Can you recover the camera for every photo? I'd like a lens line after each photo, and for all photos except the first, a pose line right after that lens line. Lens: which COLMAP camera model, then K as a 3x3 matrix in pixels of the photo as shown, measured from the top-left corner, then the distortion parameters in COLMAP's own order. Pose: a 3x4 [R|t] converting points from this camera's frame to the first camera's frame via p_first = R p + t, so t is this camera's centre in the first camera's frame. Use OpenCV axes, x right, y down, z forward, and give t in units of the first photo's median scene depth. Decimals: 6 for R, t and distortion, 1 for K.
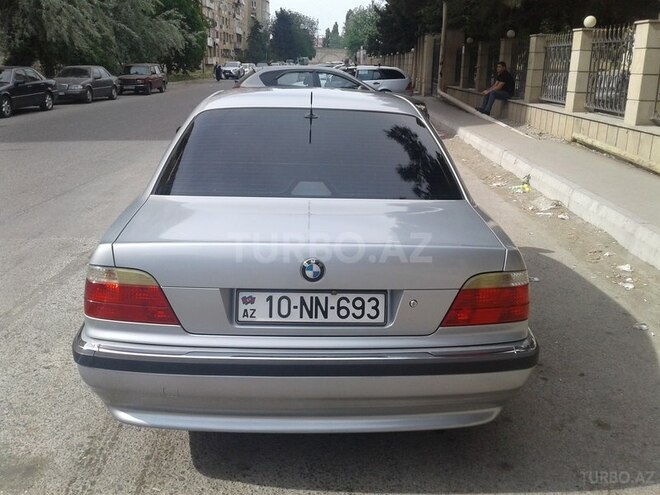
lens RADIAL K [[614.9, 0, 330.0], [0, 614.9, 247.5], [0, 0, 1]] dist [0.123487, -0.278941]
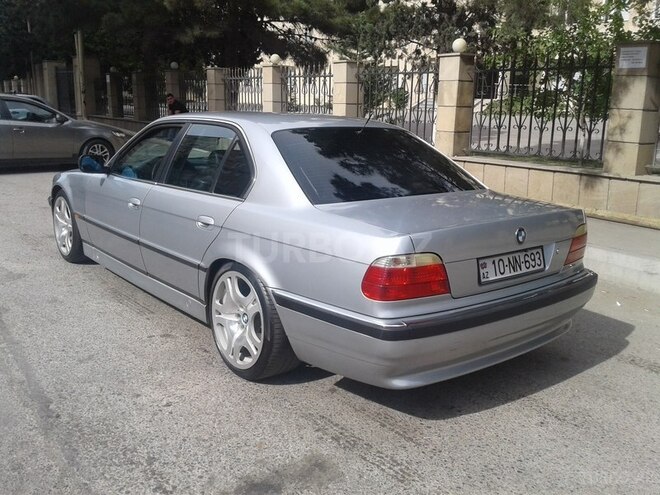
lens RADIAL K [[614.9, 0, 330.0], [0, 614.9, 247.5], [0, 0, 1]] dist [0.123487, -0.278941]
pose [[0.795326, -0.131310, 0.591789, -1.171740], [0.158398, 0.987356, 0.006204, -0.013582], [-0.585121, 0.088804, 0.806069, 0.116798]]
